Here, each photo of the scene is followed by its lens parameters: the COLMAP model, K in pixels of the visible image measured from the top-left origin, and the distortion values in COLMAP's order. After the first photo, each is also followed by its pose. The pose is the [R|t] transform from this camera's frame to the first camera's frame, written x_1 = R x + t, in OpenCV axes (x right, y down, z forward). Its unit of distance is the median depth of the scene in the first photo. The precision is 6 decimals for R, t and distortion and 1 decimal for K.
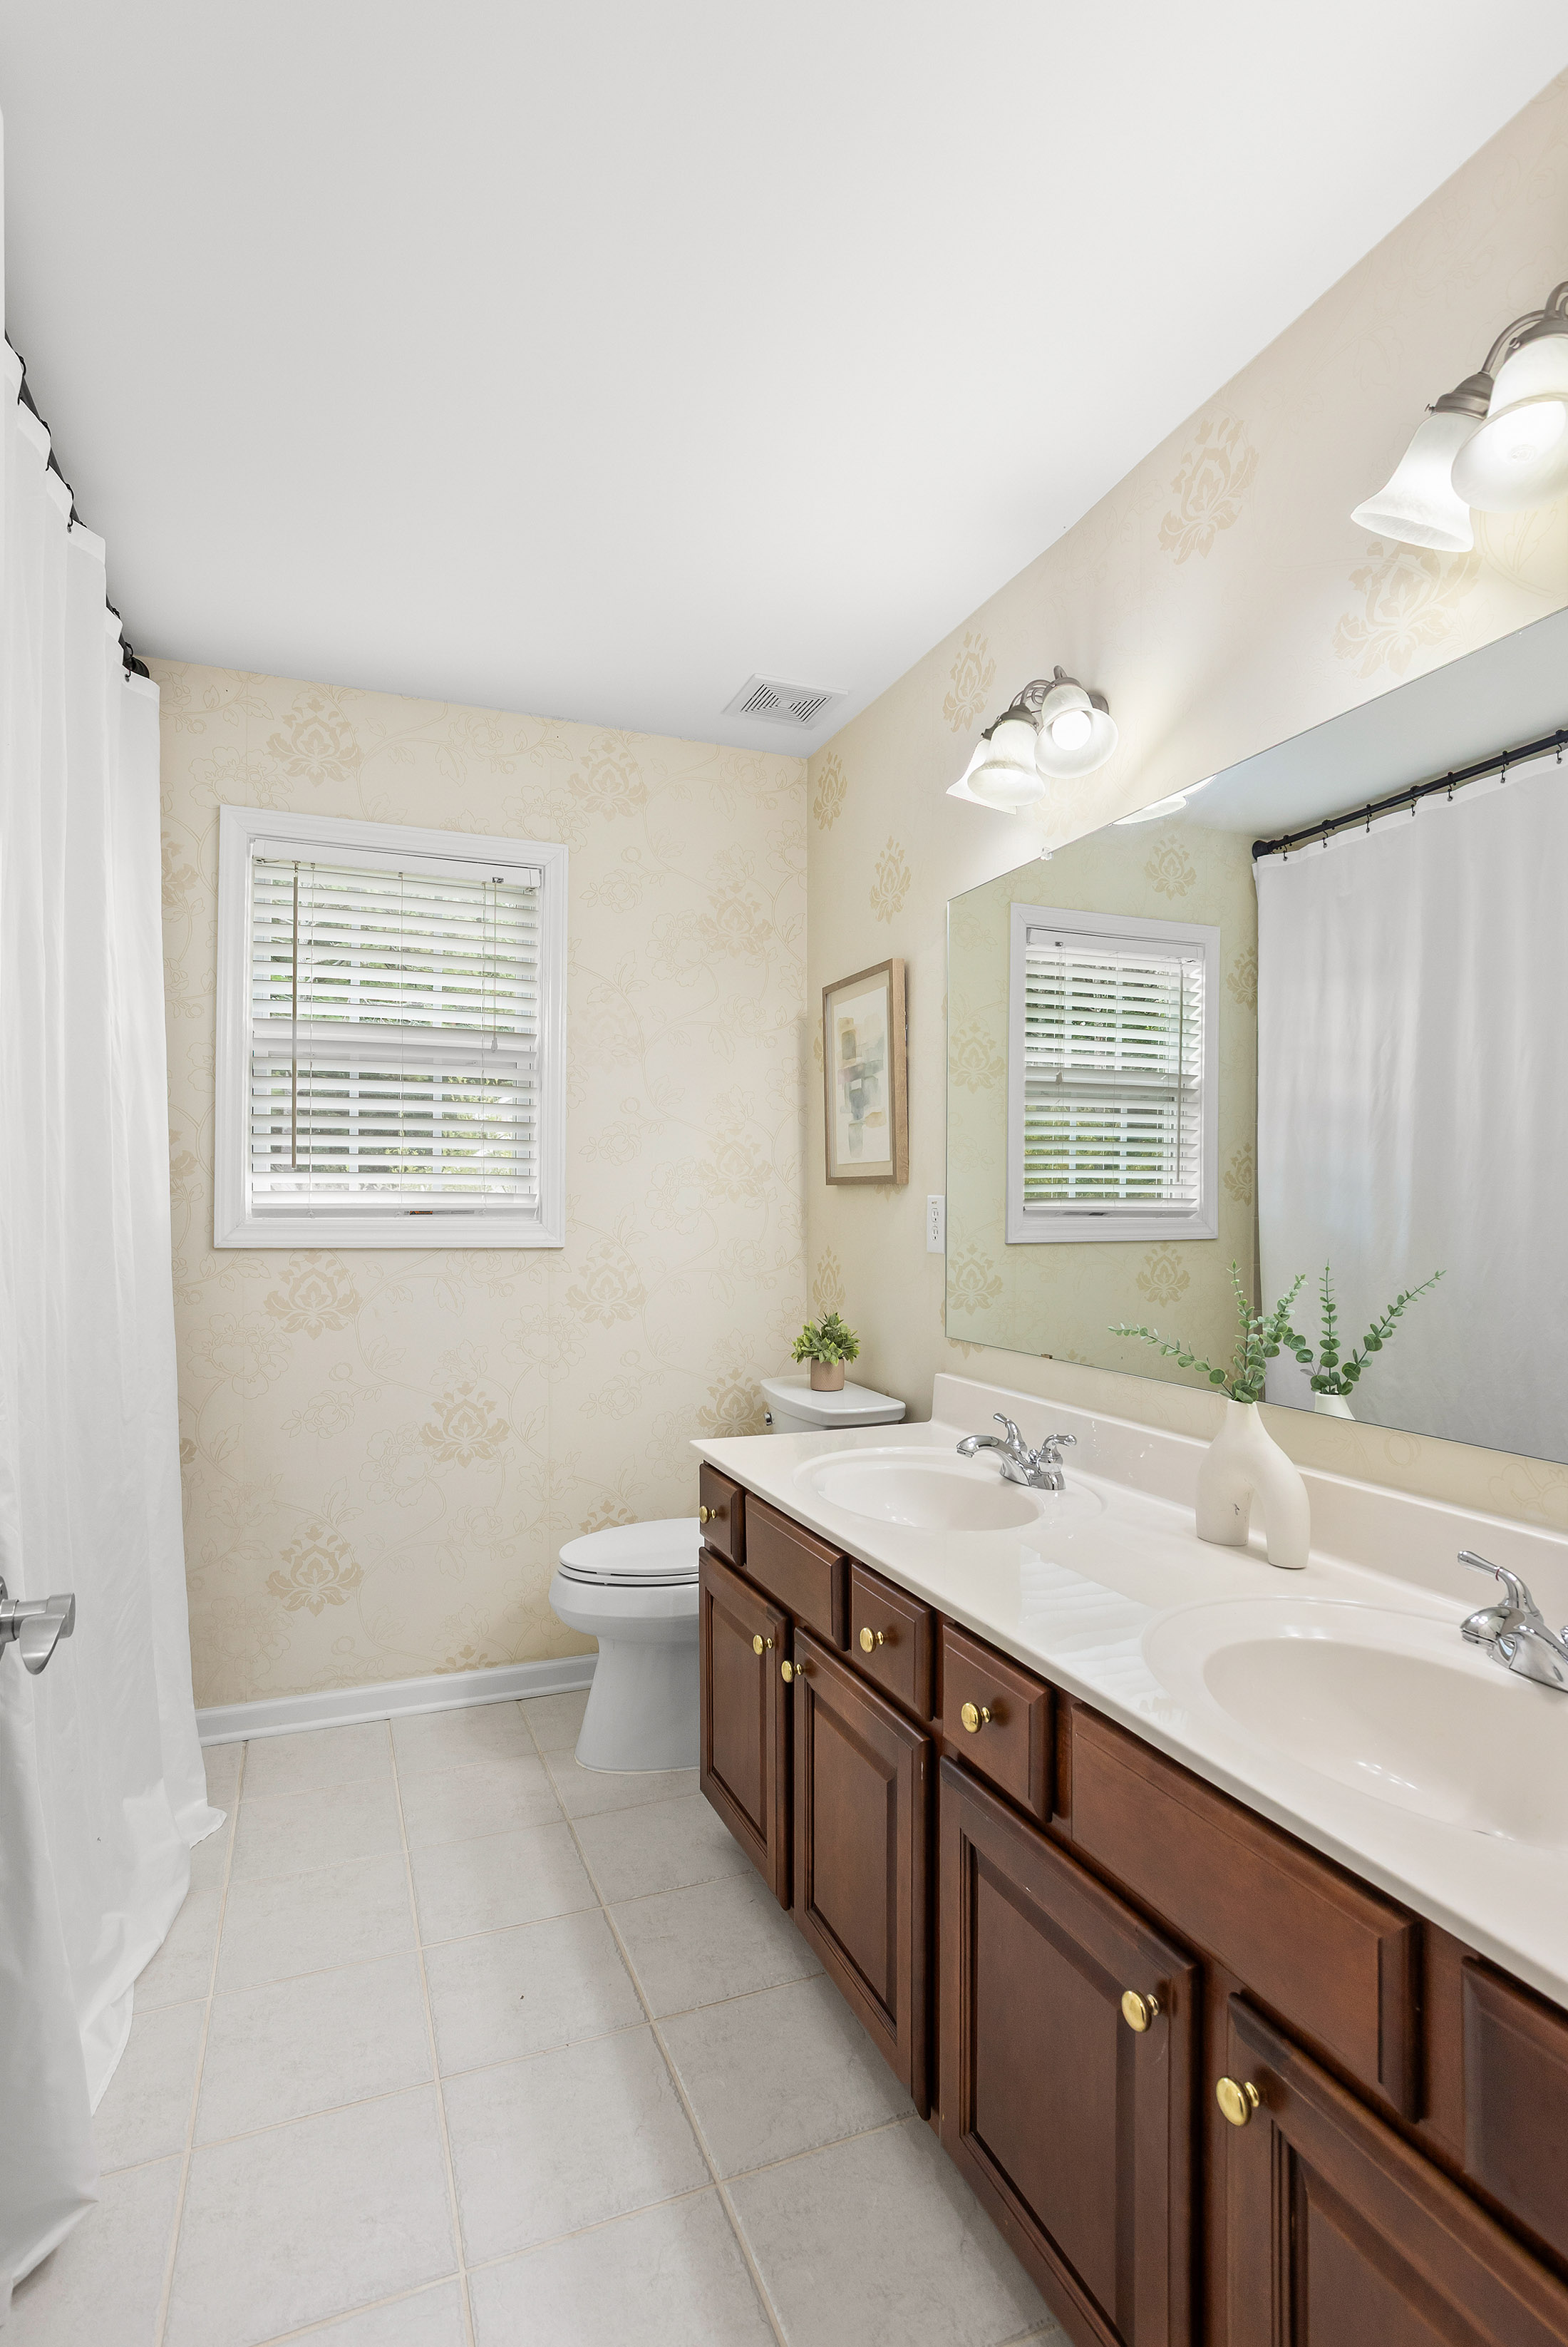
lens RADIAL K [[1173.3, 0, 794.3], [0, 1173.3, 1193.1], [0, 0, 1]] dist [-0.026584, 0.015909]
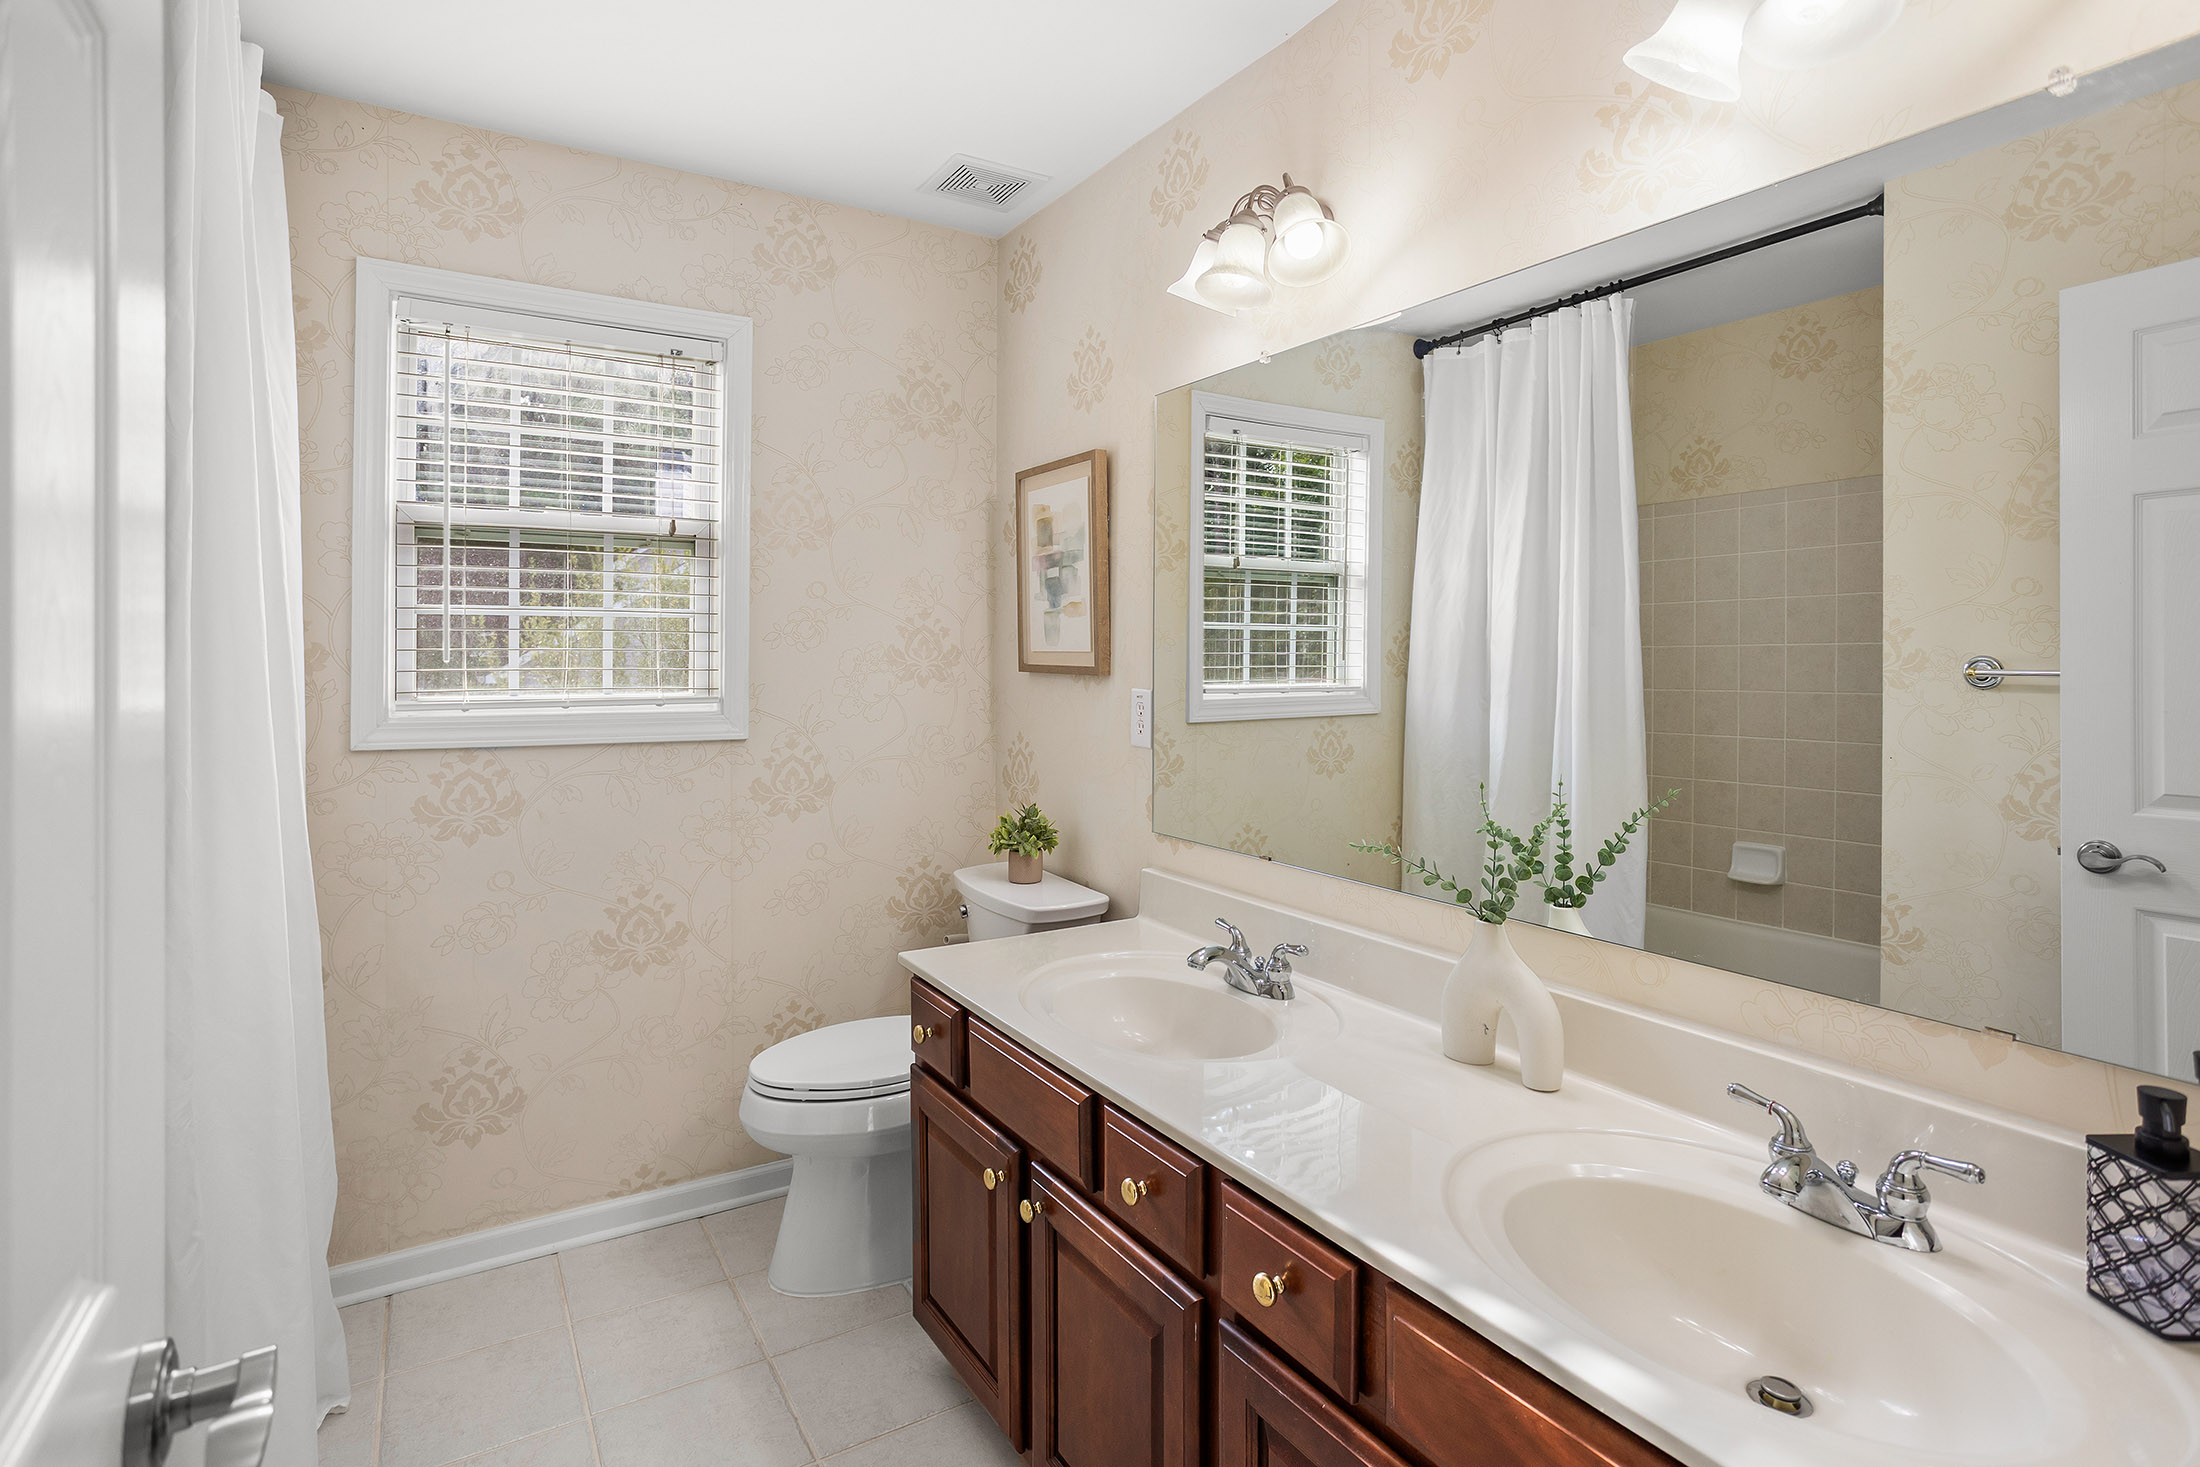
lens RADIAL K [[1100.0, 0, 1093.6], [0, 1100.0, 631.7], [0, 0, 1]] dist [-0.026584, 0.015909]
pose [[0.986563, 0.000732, 0.163382, -0.069920], [-0.000984, 0.999998, 0.001461, -0.046460], [-0.163380, -0.001602, 0.986562, 0.077772]]
